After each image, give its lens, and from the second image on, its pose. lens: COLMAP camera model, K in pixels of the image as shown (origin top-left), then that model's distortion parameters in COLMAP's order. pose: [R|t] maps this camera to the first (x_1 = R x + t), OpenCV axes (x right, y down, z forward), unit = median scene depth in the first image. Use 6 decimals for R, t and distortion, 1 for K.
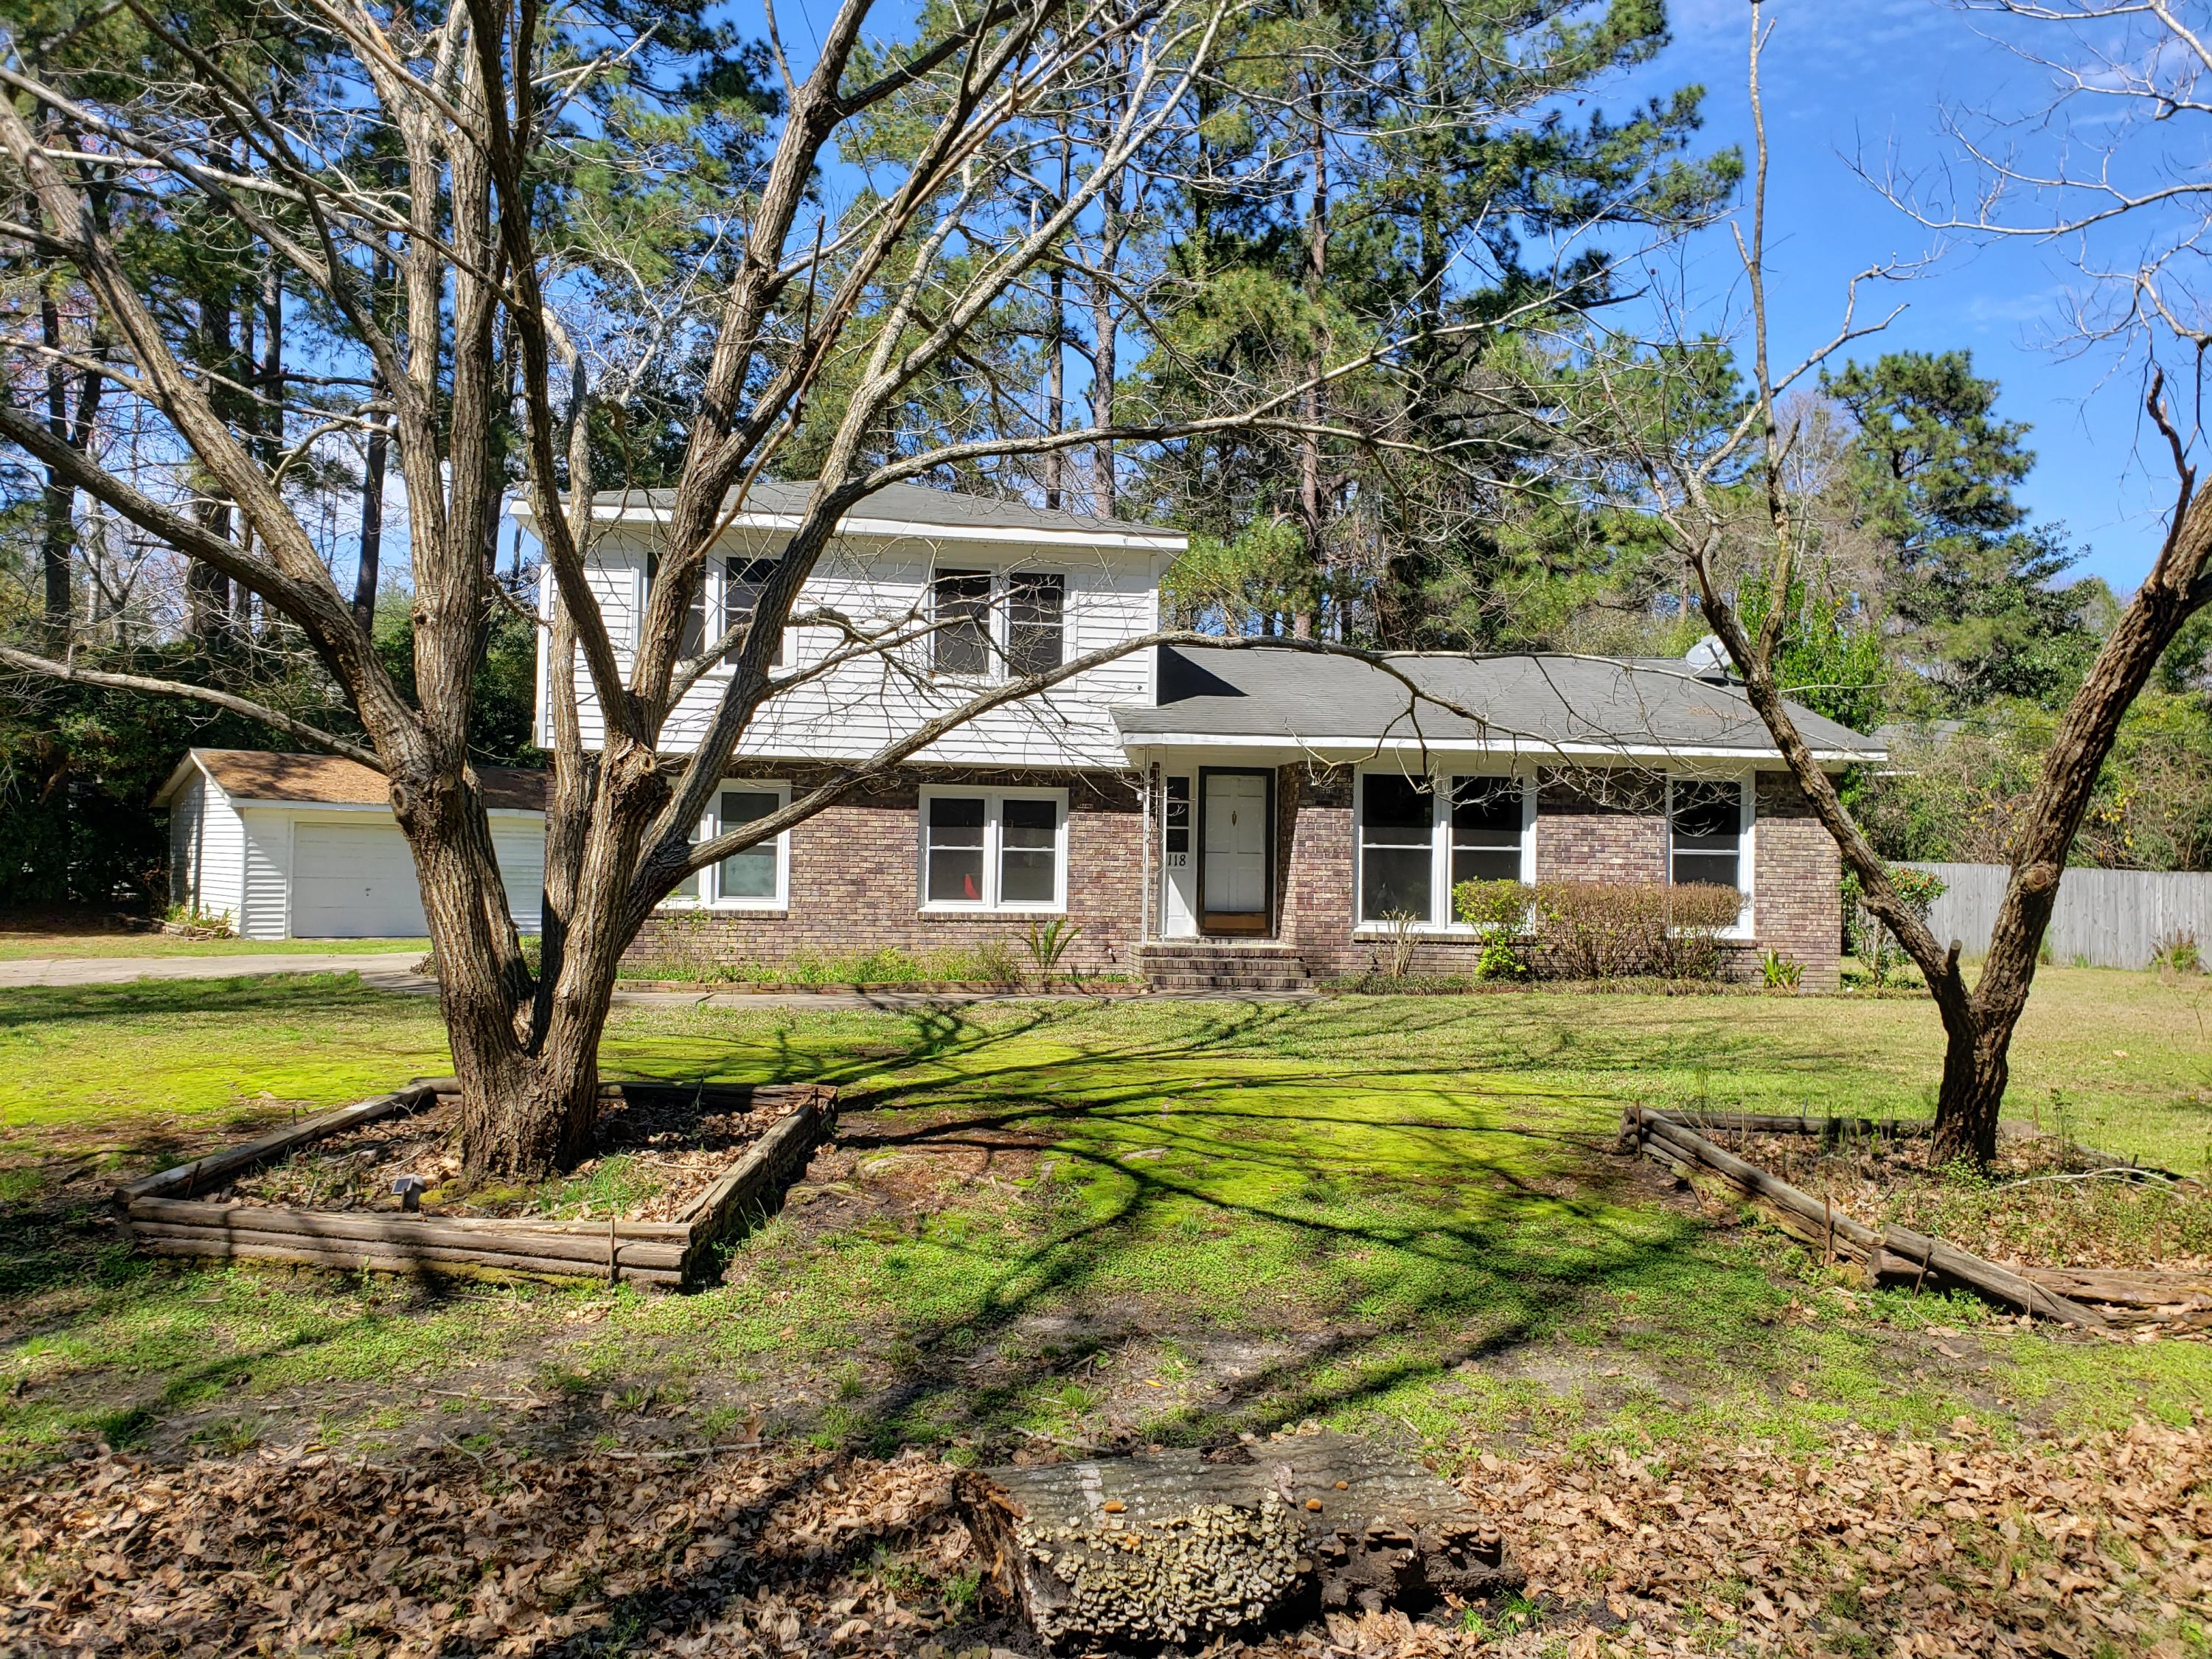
lens RADIAL K [[1726.3, 0, 1125.3], [0, 1726.3, 845.2], [0, 0, 1]] dist [0.054726, -0.065271]
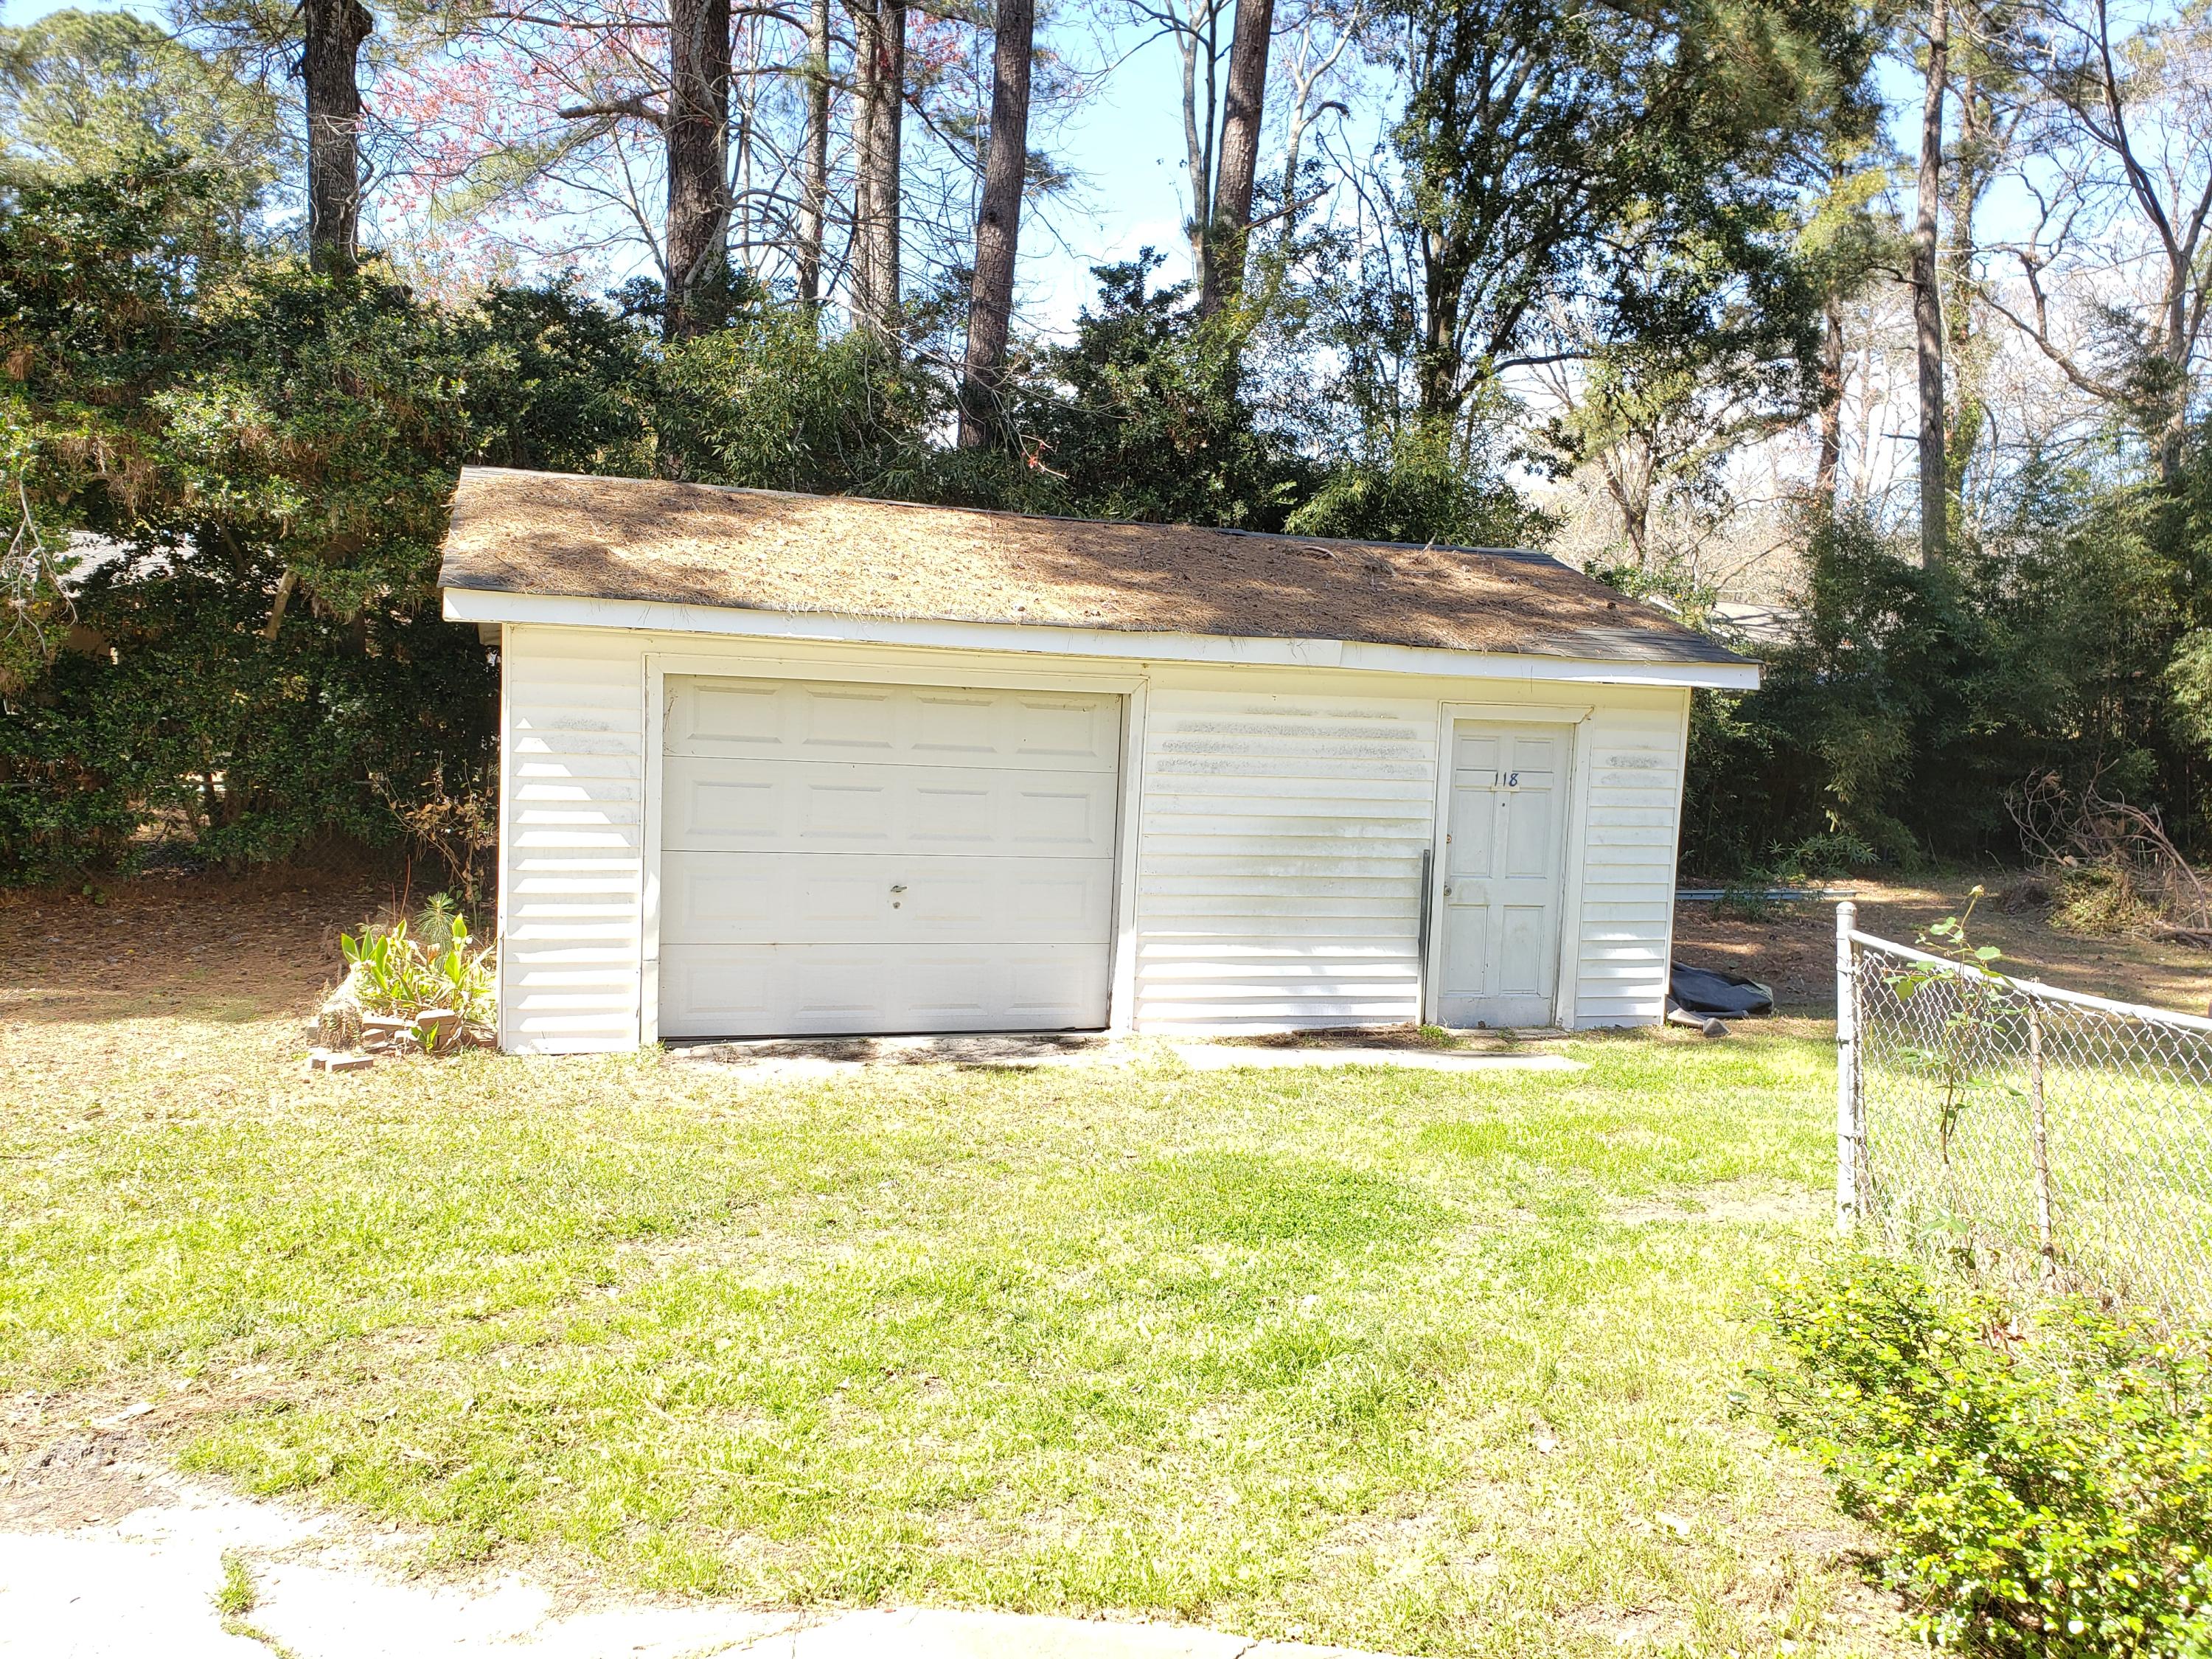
lens RADIAL K [[1748.8, 0, 1133.8], [0, 1748.8, 831.2], [0, 0, 1]] dist [0.052980, -0.007939]
pose [[0.920157, 0.034865, -0.389994, -0.424445], [-0.011420, 0.997994, 0.062275, -0.008912], [0.391382, -0.052849, 0.918709, 1.142958]]
